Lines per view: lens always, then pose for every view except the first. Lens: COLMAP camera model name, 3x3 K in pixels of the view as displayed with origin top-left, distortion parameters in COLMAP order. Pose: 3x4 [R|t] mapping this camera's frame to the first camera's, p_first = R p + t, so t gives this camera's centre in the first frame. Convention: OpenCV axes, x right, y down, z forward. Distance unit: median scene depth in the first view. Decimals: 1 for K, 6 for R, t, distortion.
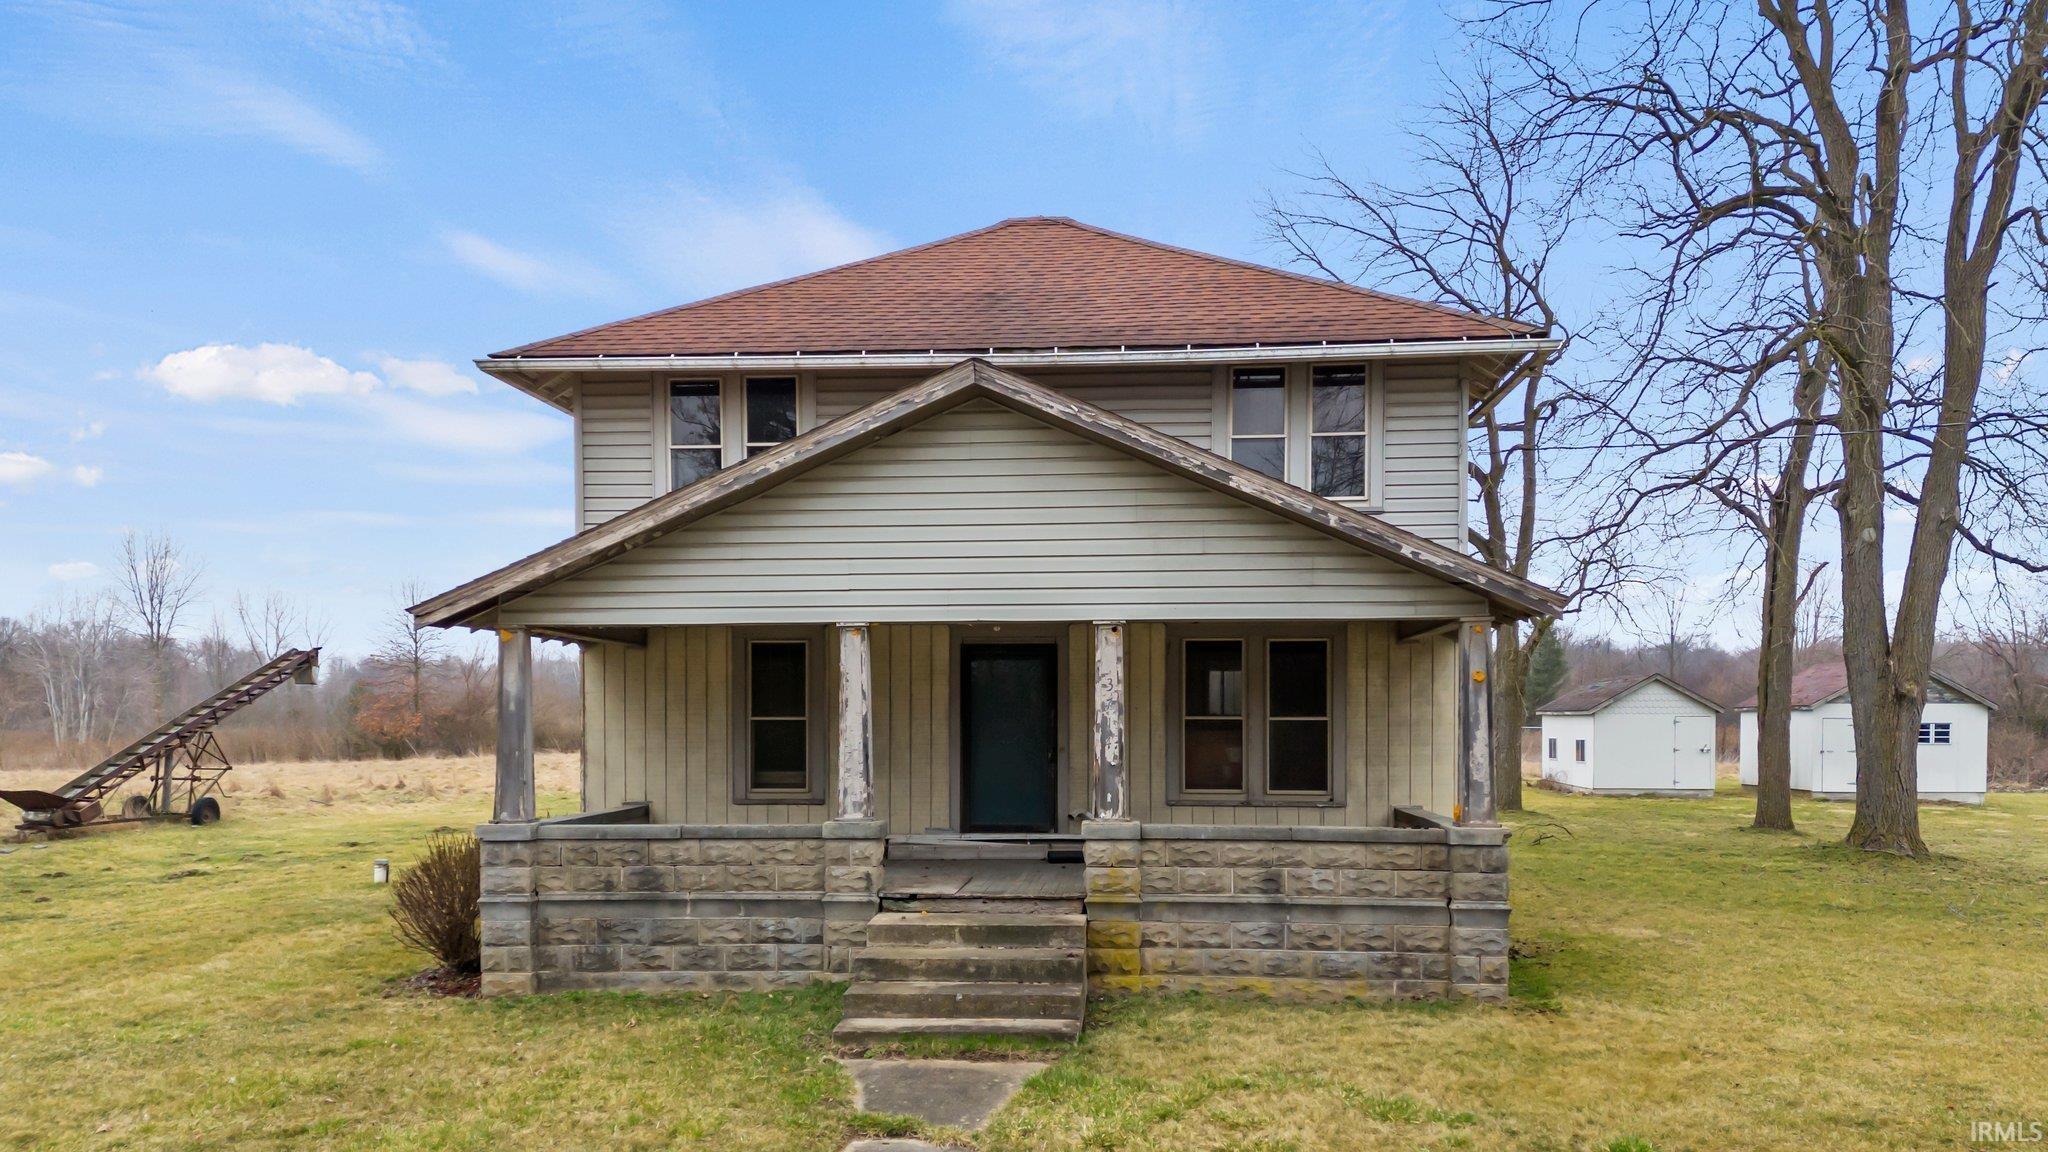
lens RADIAL K [[1465.7, 0, 1023.9], [0, 1465.7, 607.0], [0, 0, 1]] dist [0.110608, -0.129864]
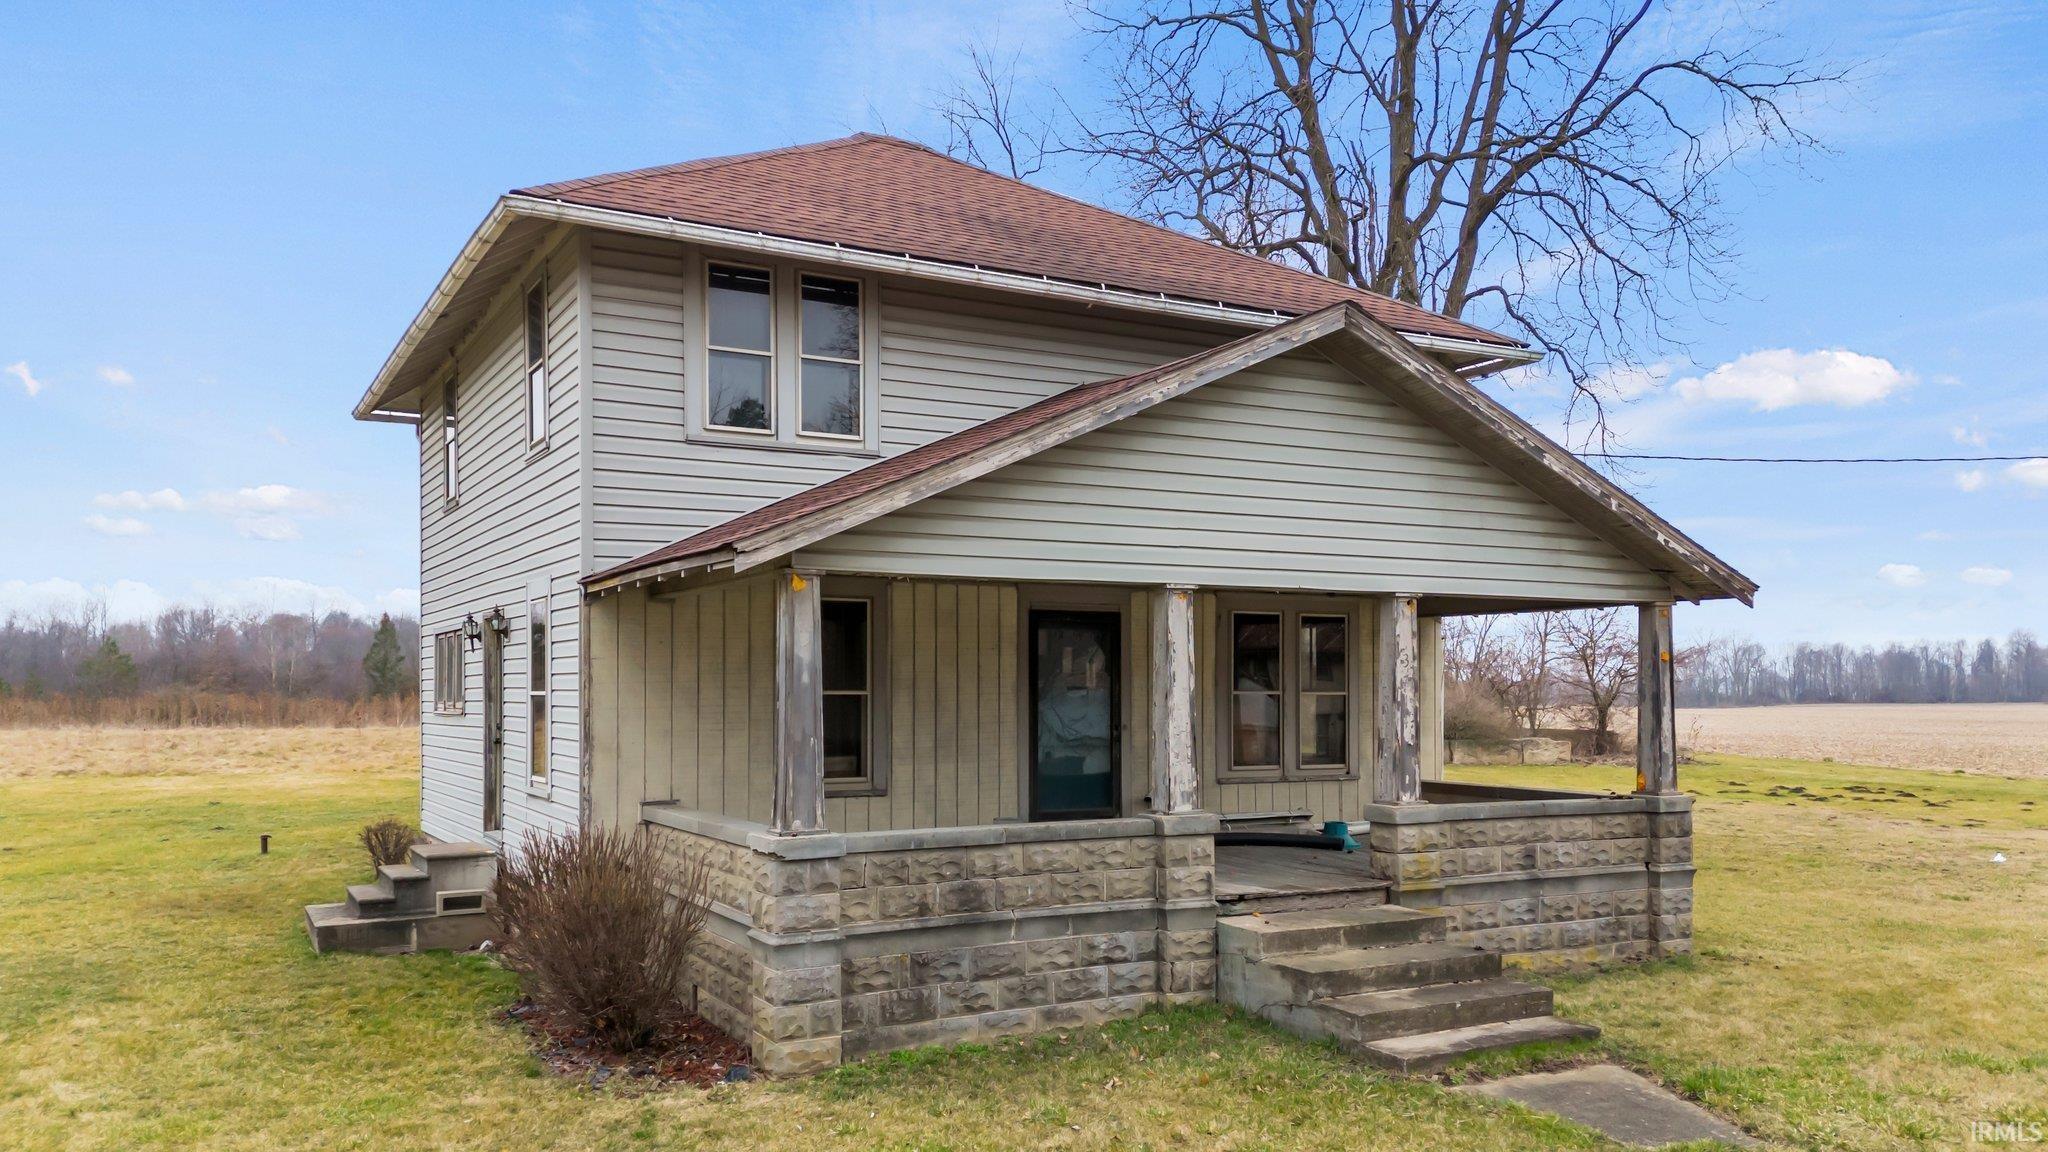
lens RADIAL K [[1448.4, 0, 1024.0], [0, 1448.4, 576.0], [0, 0, 1]] dist [0.184821, -0.417352]
pose [[0.846127, 0.042156, 0.531311, -0.656932], [-0.042219, 0.999036, -0.012032, 0.020057], [-0.531306, -0.012251, 0.847091, 0.325288]]
